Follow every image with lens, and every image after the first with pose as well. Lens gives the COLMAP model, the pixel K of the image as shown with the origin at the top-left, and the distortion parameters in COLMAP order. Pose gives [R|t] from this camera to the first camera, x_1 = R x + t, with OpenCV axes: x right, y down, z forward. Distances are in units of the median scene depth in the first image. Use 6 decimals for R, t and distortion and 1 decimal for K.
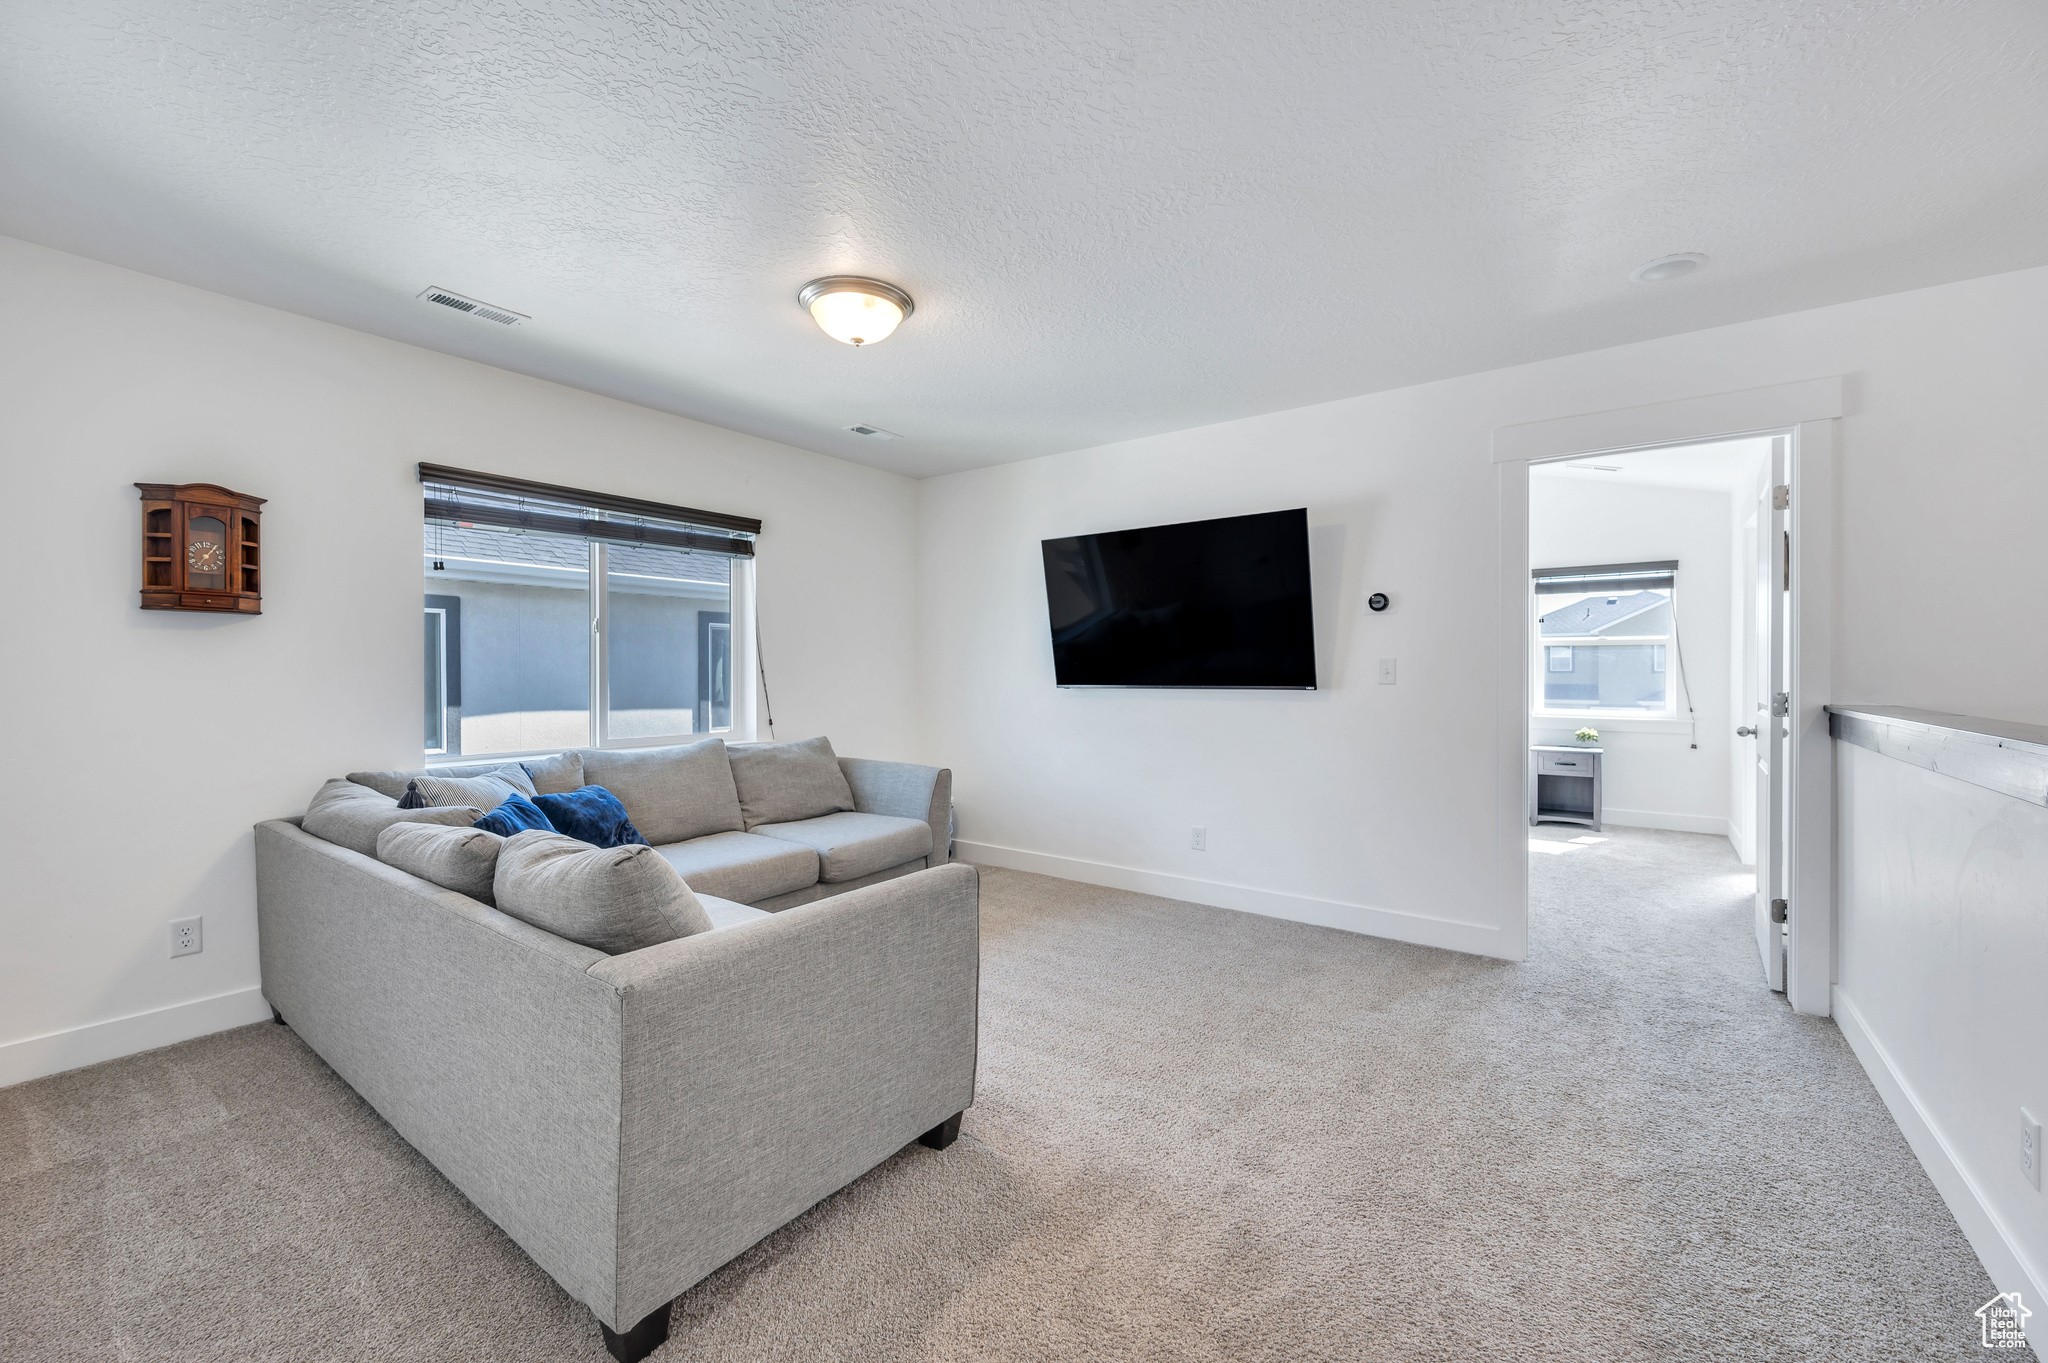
lens RADIAL K [[817.3, 0, 1025.6], [0, 817.3, 668.9], [0, 0, 1]] dist [-0.000030, -0.000174]
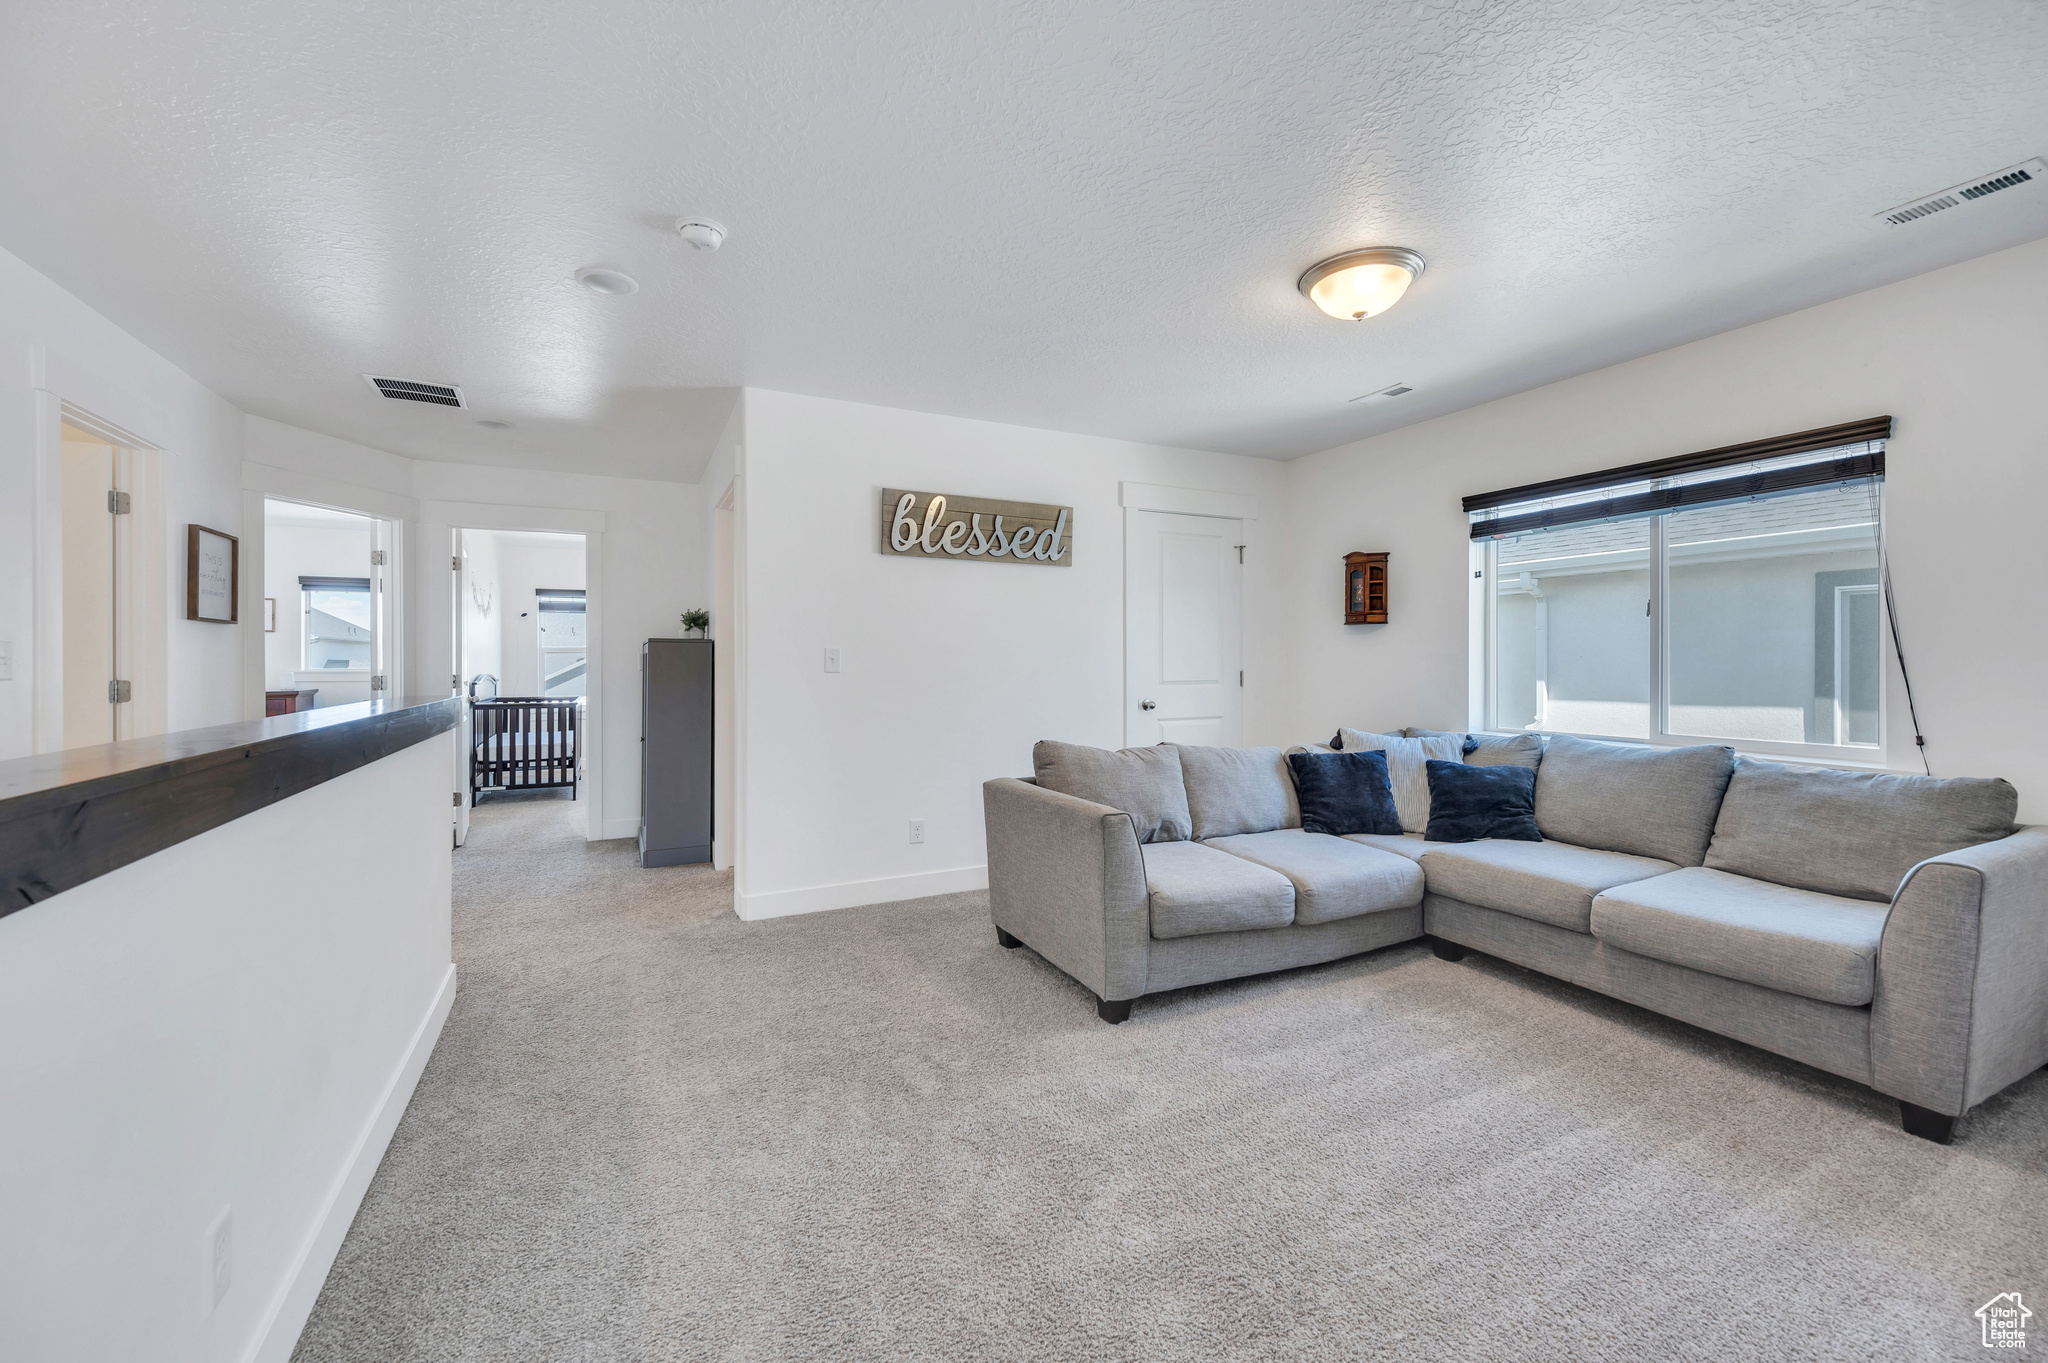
lens RADIAL K [[813.8, 0, 1022.8], [0, 813.8, 658.2], [0, 0, 1]] dist [-0.000377, -0.000172]
pose [[-0.452347, -0.004014, -0.891833, 0.692905], [0.001876, 0.999983, -0.005452, 0.008194], [0.891840, -0.004140, -0.452332, 0.906421]]
